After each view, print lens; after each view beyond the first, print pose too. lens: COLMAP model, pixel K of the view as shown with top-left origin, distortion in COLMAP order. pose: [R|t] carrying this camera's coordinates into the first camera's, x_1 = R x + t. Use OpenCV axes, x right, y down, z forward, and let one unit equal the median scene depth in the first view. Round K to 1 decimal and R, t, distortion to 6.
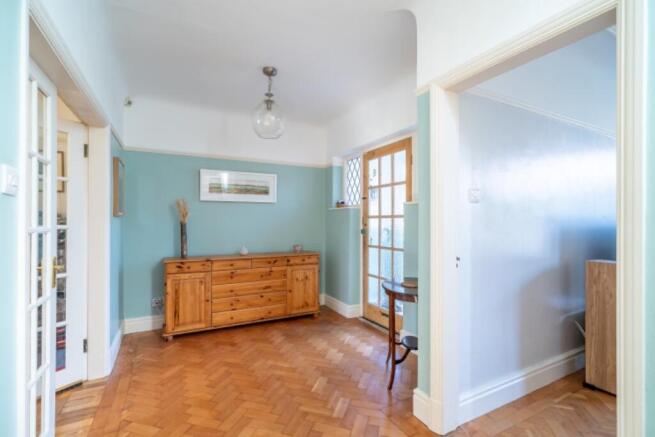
lens RADIAL K [[305.9, 0, 327.5], [0, 305.9, 218.5], [0, 0, 1]] dist [-0.001796, -0.000129]
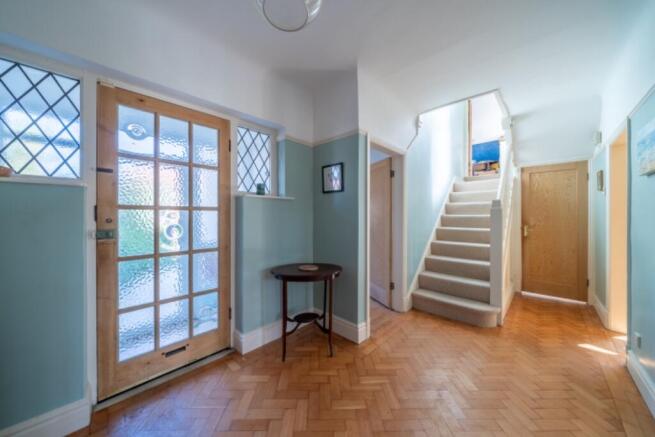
lens RADIAL K [[233.1, 0, 327.5], [0, 233.1, 218.5], [0, 0, 1]] dist [0.000406, 0.000024]
pose [[-0.320646, -0.010232, 0.947144, -0.398172], [-0.019493, 0.999801, 0.004202, 0.007368], [-0.946999, -0.017116, -0.320782, 0.806878]]
